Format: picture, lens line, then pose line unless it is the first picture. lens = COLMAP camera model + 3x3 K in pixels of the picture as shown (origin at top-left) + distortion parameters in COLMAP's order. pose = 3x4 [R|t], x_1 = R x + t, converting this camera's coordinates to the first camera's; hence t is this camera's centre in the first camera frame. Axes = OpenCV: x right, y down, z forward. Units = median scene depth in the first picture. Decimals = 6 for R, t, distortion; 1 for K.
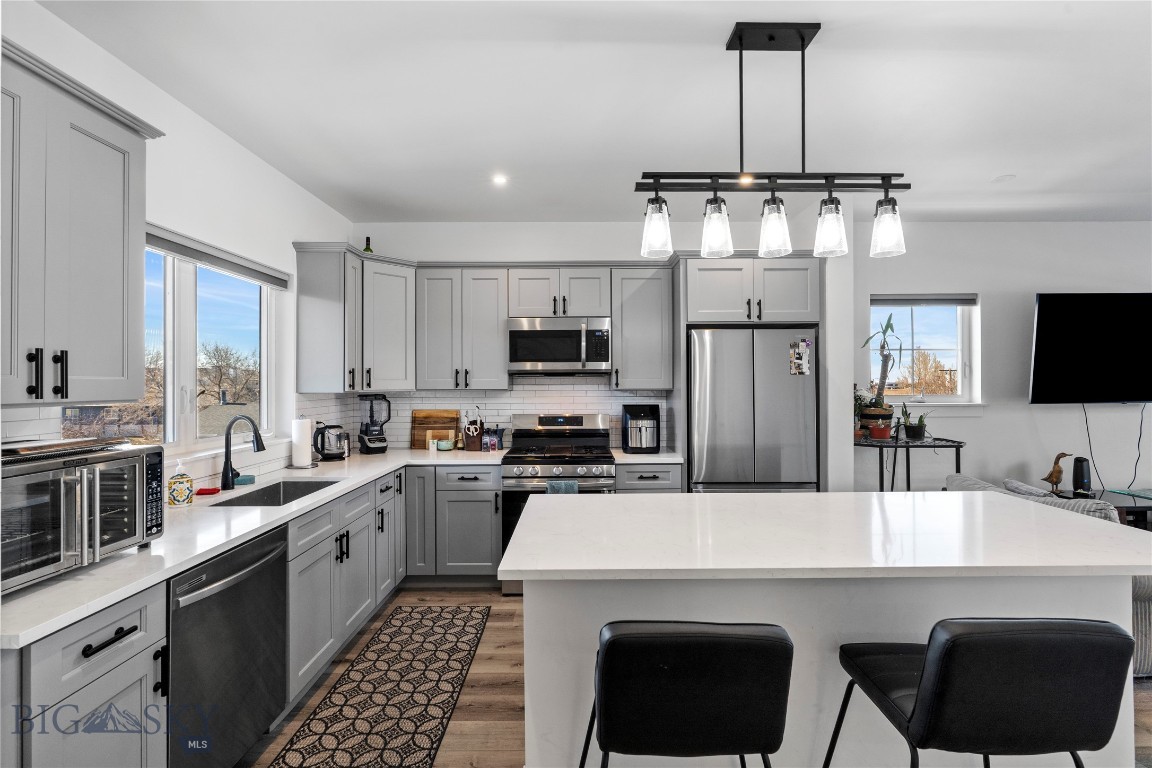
lens RADIAL K [[521.6, 0, 580.7], [0, 521.6, 381.9], [0, 0, 1]] dist [-0.009821, 0.003673]
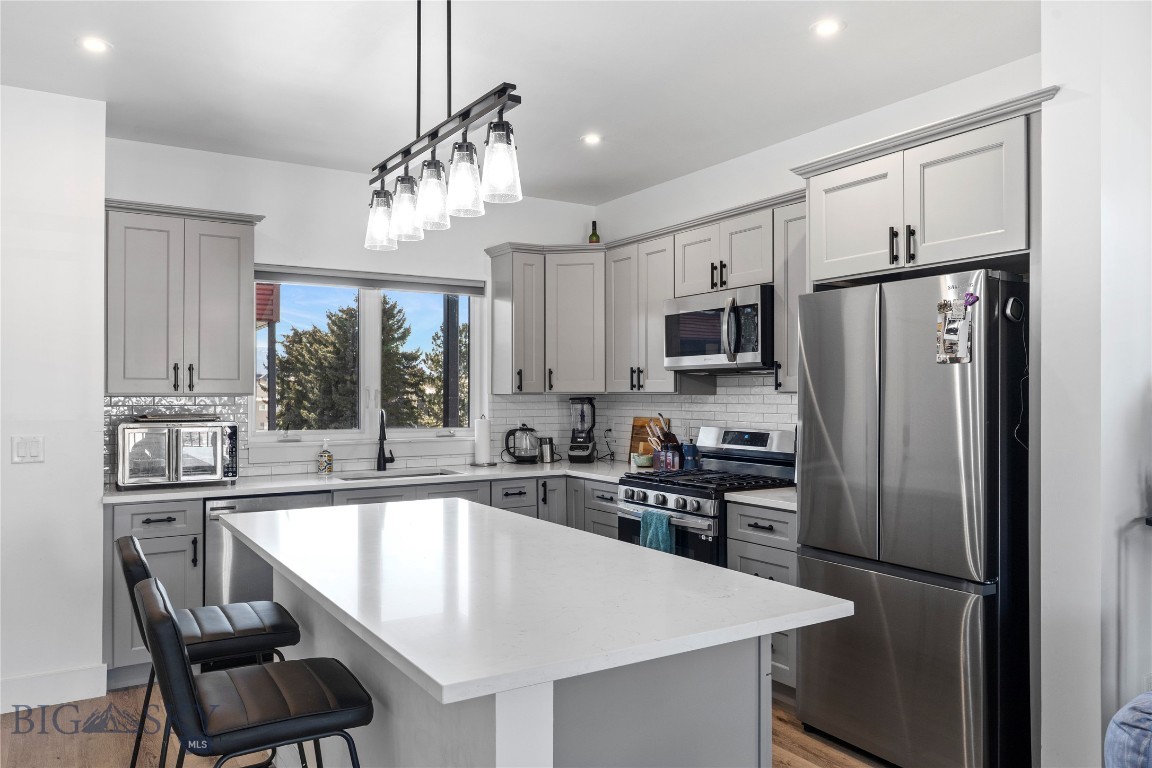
lens RADIAL K [[823.2, 0, 577.7], [0, 823.2, 388.7], [0, 0, 1]] dist [-0.009152, 0.000156]
pose [[0.527666, -0.000667, -0.849451, 0.846285], [0.000518, 1.000000, -0.000464, 0.010151], [0.849452, -0.000195, 0.527667, 0.254282]]
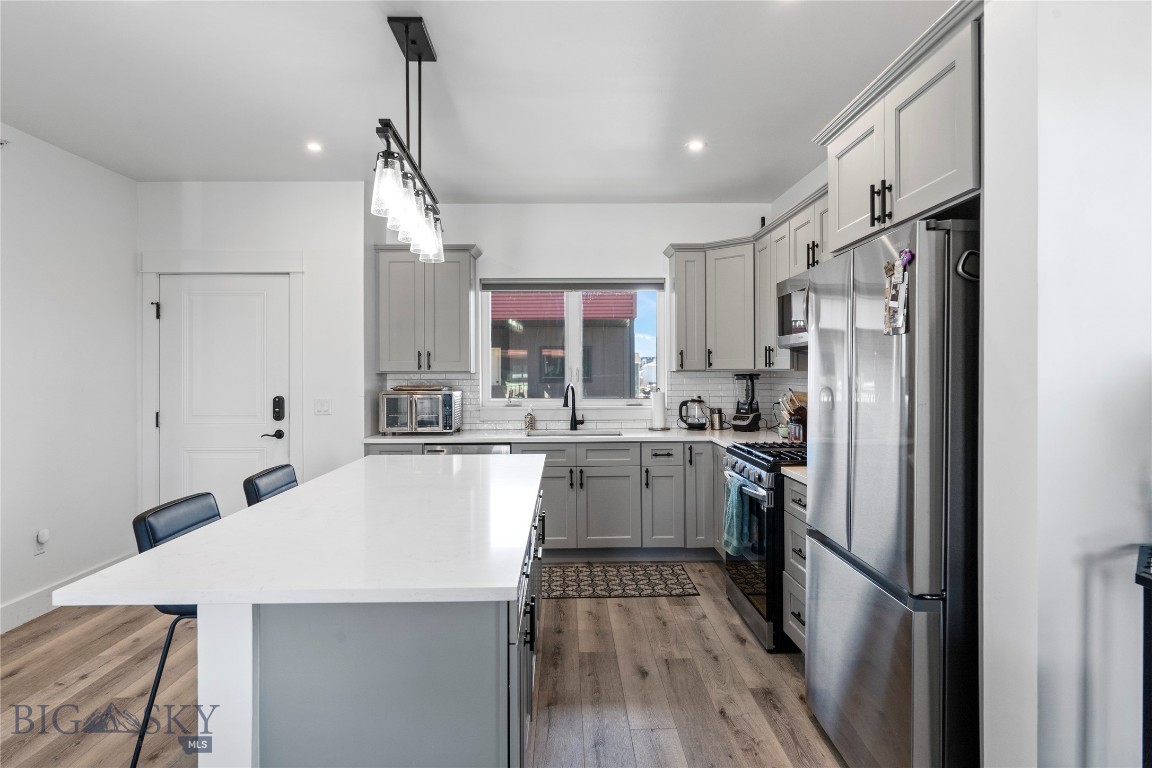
lens RADIAL K [[633.4, 0, 574.8], [0, 633.4, 374.2], [0, 0, 1]] dist [-0.007606, -0.000694]
pose [[0.010535, 0.009330, -0.999901, 0.881789], [0.006298, 0.999936, 0.009396, 0.011537], [0.999925, -0.006396, 0.010476, 0.681791]]
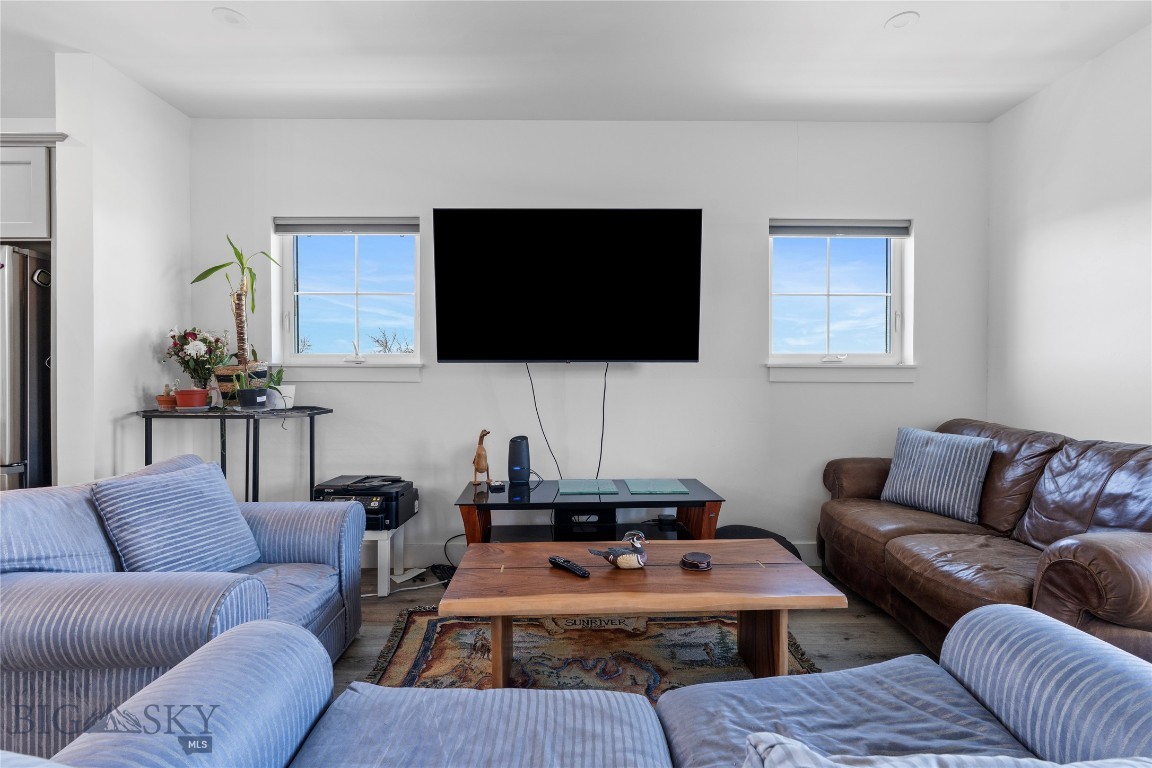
lens RADIAL K [[521.6, 0, 571.3], [0, 521.6, 380.3], [0, 0, 1]] dist [-0.009821, 0.003673]
pose [[0.999986, 0.005308, -0.000544, 1.129008], [-0.005301, 0.999901, 0.013033, 0.061826], [0.000613, -0.013030, 0.999915, 0.287306]]
